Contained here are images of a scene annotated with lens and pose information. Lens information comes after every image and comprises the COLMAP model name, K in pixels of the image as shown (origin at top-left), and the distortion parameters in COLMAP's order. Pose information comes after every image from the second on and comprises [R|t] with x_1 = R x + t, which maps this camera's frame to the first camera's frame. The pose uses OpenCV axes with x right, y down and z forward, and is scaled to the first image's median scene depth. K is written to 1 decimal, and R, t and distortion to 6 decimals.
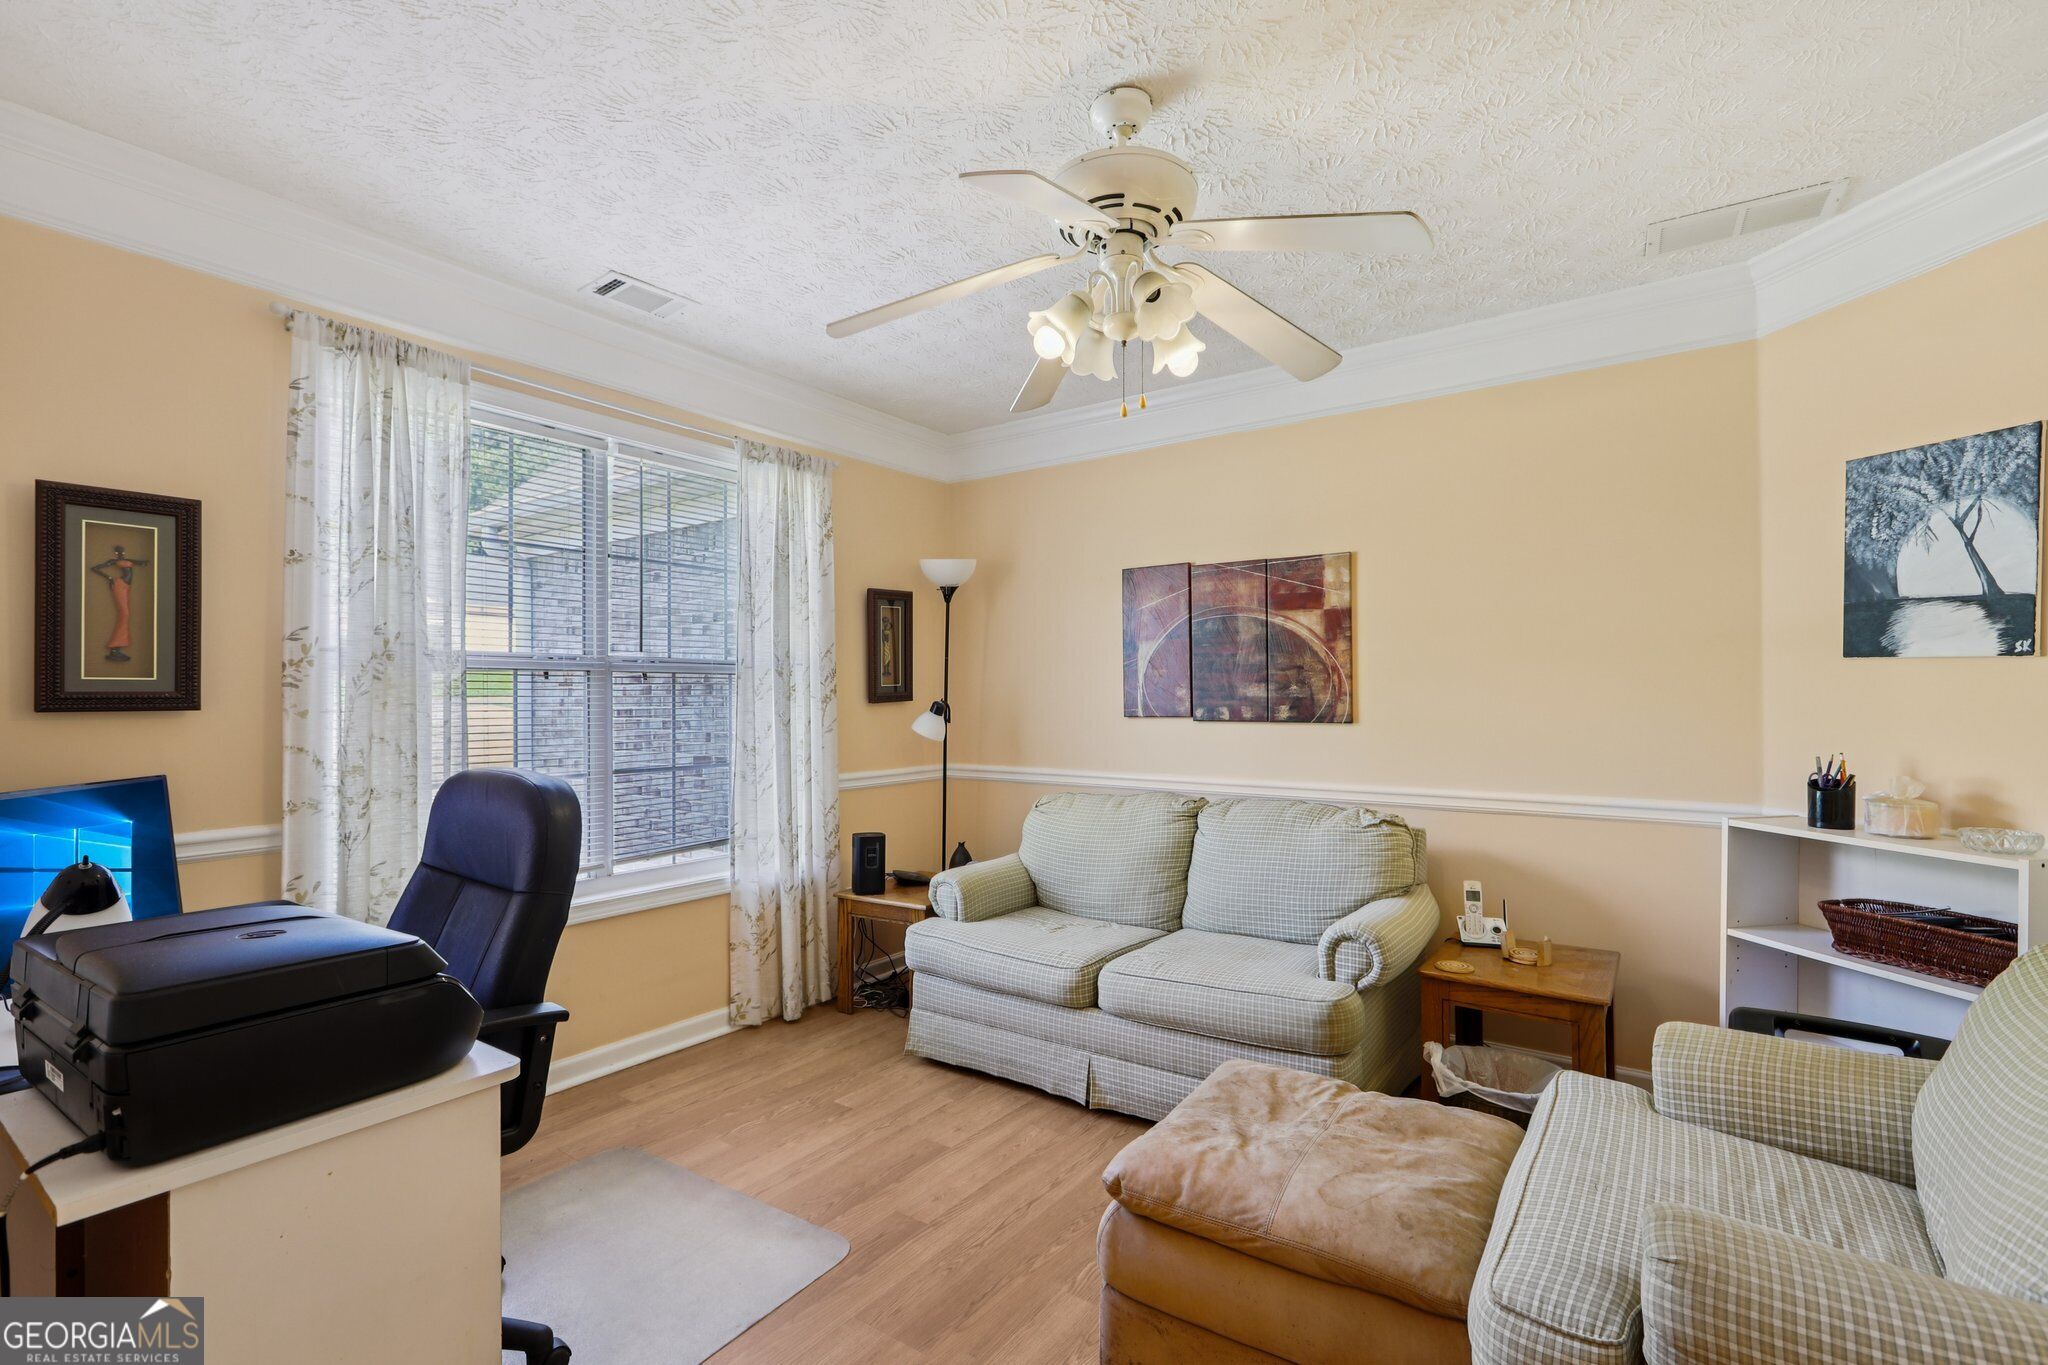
lens RADIAL K [[933.5, 0, 1024.0], [0, 933.5, 682.5], [0, 0, 1]] dist [0.000182, 0.000048]
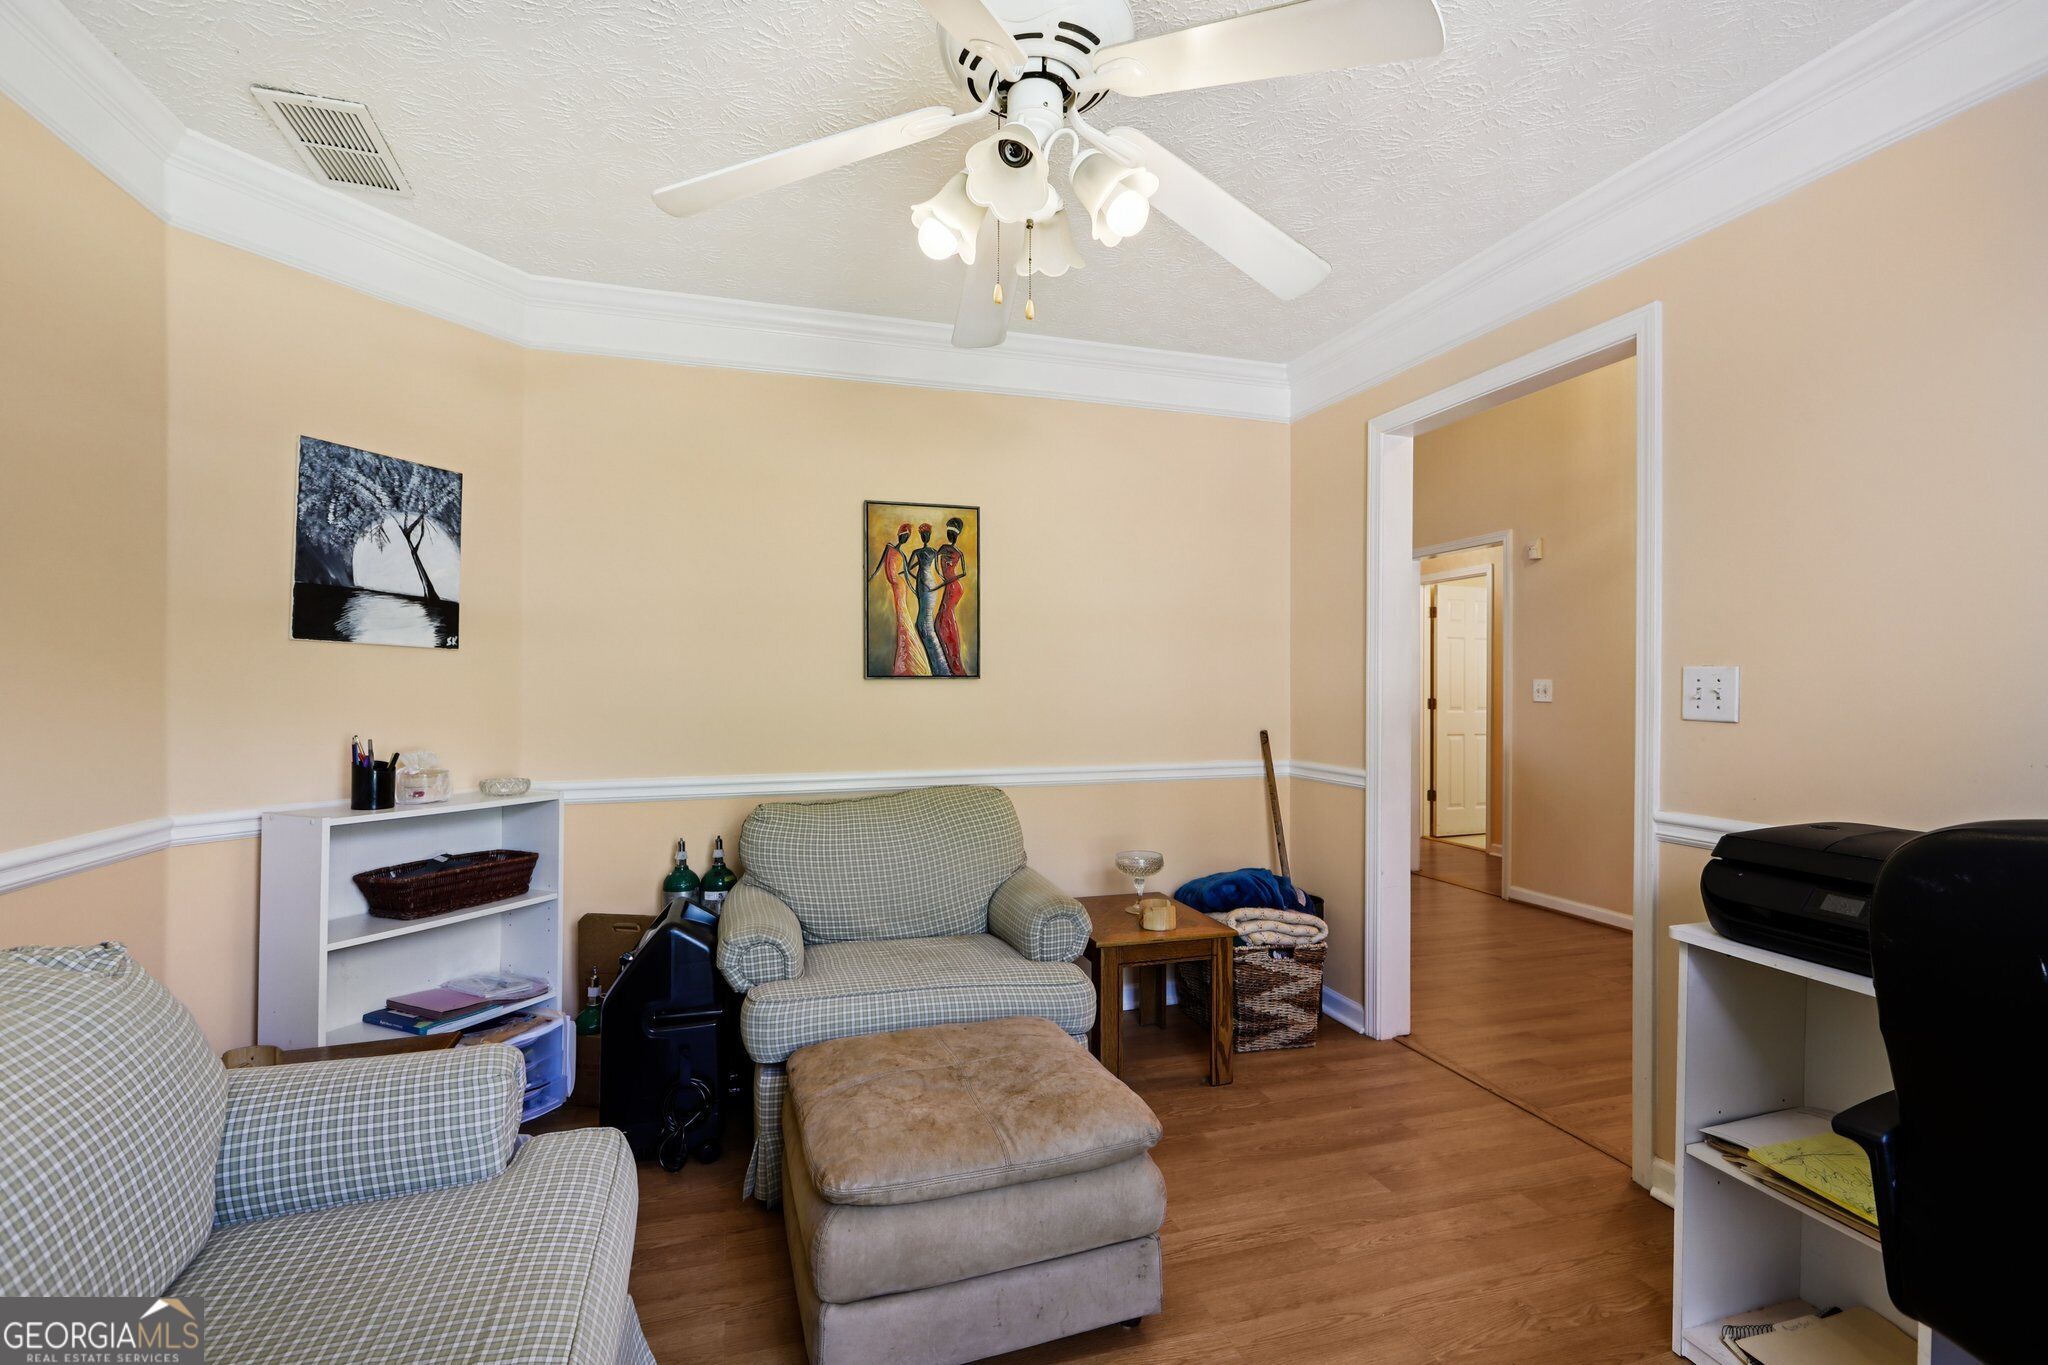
lens RADIAL K [[933.5, 0, 1024.0], [0, 933.5, 682.5], [0, 0, 1]] dist [0.000182, 0.000048]
pose [[-0.798007, 0.001394, 0.602647, -0.323636], [-0.010230, 0.999822, -0.015858, 0.028500], [-0.602562, -0.018819, -0.797850, 1.431763]]
